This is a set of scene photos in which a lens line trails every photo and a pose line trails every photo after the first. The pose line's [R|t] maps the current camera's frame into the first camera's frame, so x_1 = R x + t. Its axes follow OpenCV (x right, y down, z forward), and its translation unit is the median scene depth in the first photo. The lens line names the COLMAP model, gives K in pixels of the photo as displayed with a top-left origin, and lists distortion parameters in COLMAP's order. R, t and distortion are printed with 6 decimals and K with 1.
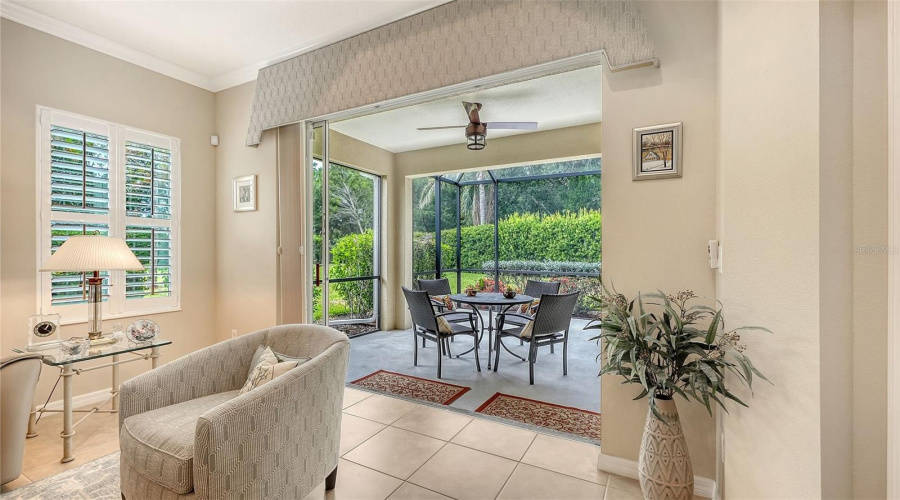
lens RADIAL K [[370.9, 0, 449.1], [0, 370.9, 252.4], [0, 0, 1]] dist [-0.000408, -0.000007]
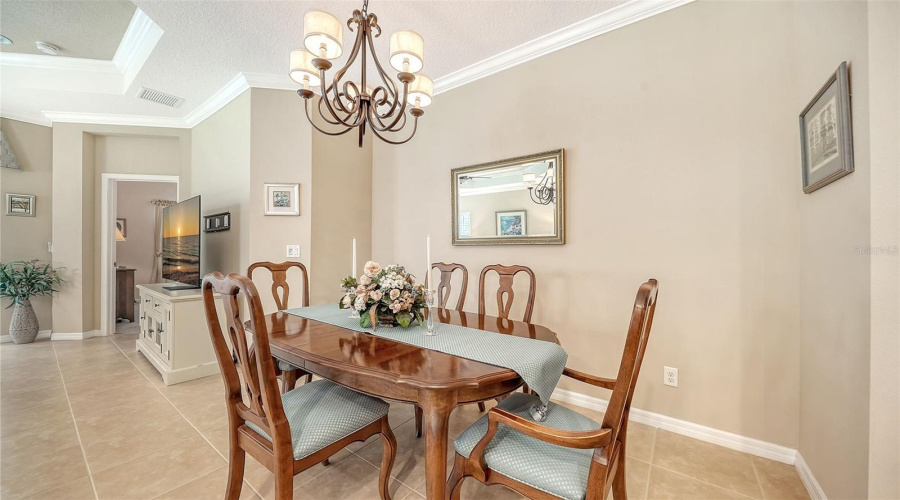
lens RADIAL K [[325.0, 0, 451.4], [0, 325.0, 251.6], [0, 0, 1]] dist [0.001491, 0.000082]
pose [[0.129859, 0.002386, 0.991530, -0.600823], [-0.004389, 0.999989, -0.001832, 0.015428], [-0.991523, -0.004114, 0.129868, -1.049241]]
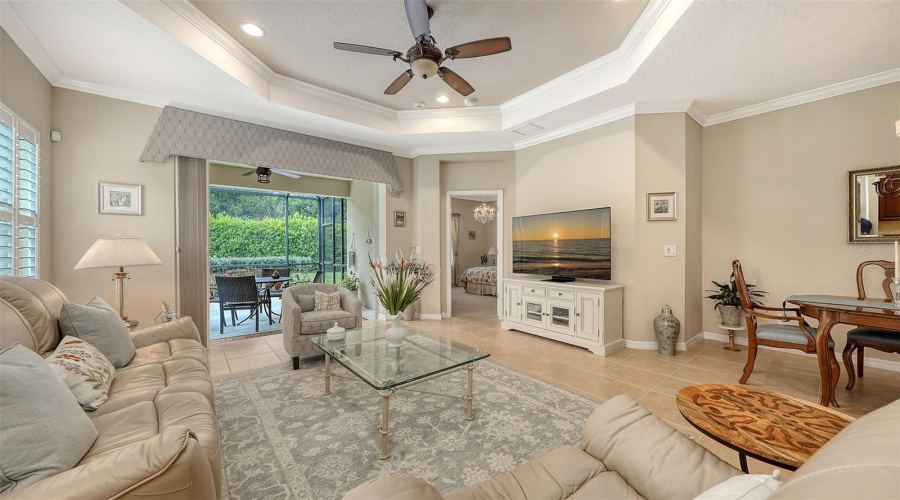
lens RADIAL K [[325.0, 0, 453.7], [0, 325.0, 249.4], [0, 0, 1]] dist [0.001491, 0.000082]
pose [[0.355578, -0.008634, 0.934607, -0.989342], [0.010014, 0.999935, 0.005428, -0.000730], [-0.934593, 0.007430, 0.355642, -0.246971]]
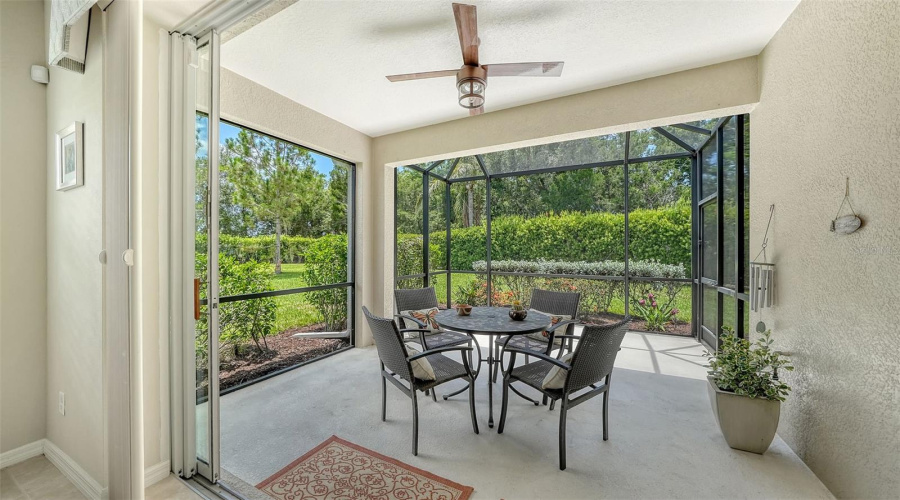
lens RADIAL K [[284.4, 0, 422.2], [0, 284.4, 265.8], [0, 0, 1]] dist [-0.002588, -0.000064]
pose [[0.997509, -0.000720, -0.070533, 0.016937], [0.004295, 0.998713, 0.050544, -0.008046], [0.070406, -0.050721, 0.996228, 0.432585]]
